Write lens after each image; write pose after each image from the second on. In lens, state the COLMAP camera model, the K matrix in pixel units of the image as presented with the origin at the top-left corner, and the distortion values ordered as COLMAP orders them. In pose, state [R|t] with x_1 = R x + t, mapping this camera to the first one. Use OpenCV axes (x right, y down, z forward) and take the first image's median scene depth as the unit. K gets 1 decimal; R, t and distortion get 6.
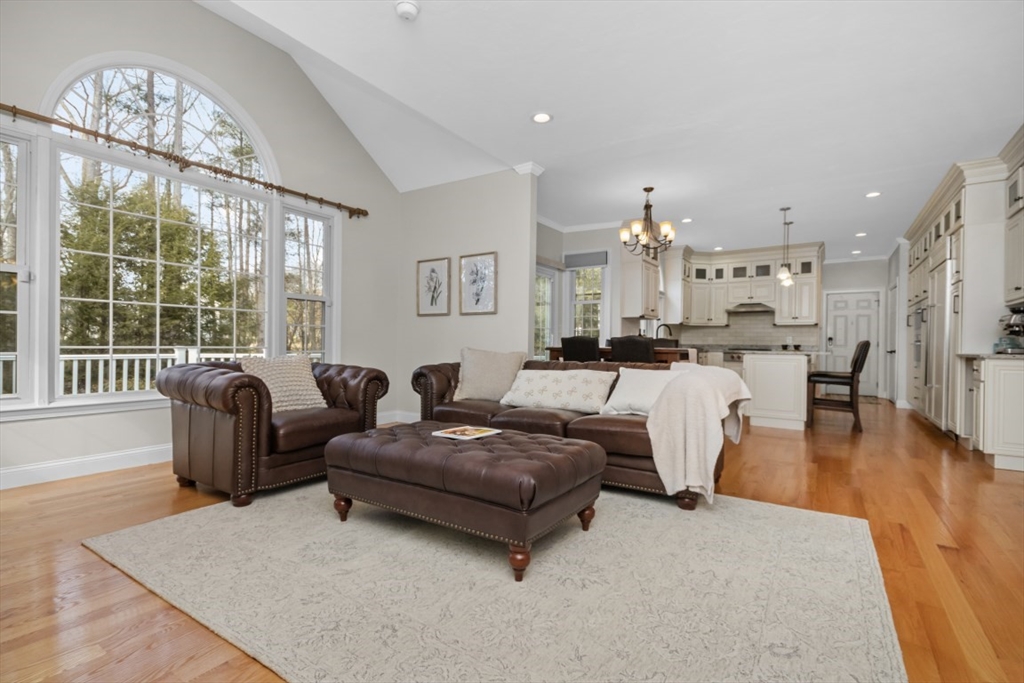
lens RADIAL K [[481.3, 0, 519.3], [0, 481.3, 339.9], [0, 0, 1]] dist [0.021684, -0.000540]
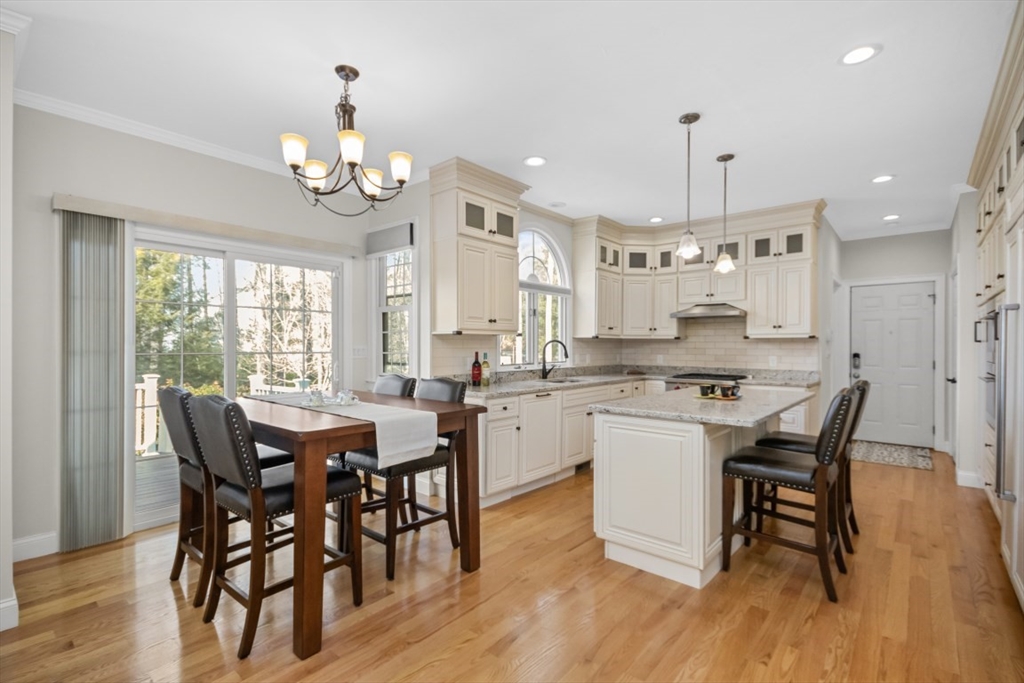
lens RADIAL K [[481.3, 0, 519.3], [0, 481.3, 339.9], [0, 0, 1]] dist [0.021684, -0.000540]
pose [[0.993423, -0.009882, -0.114076, 0.304360], [0.009668, 0.999950, -0.002425, -0.029258], [0.114094, 0.001306, 0.993469, 0.342000]]
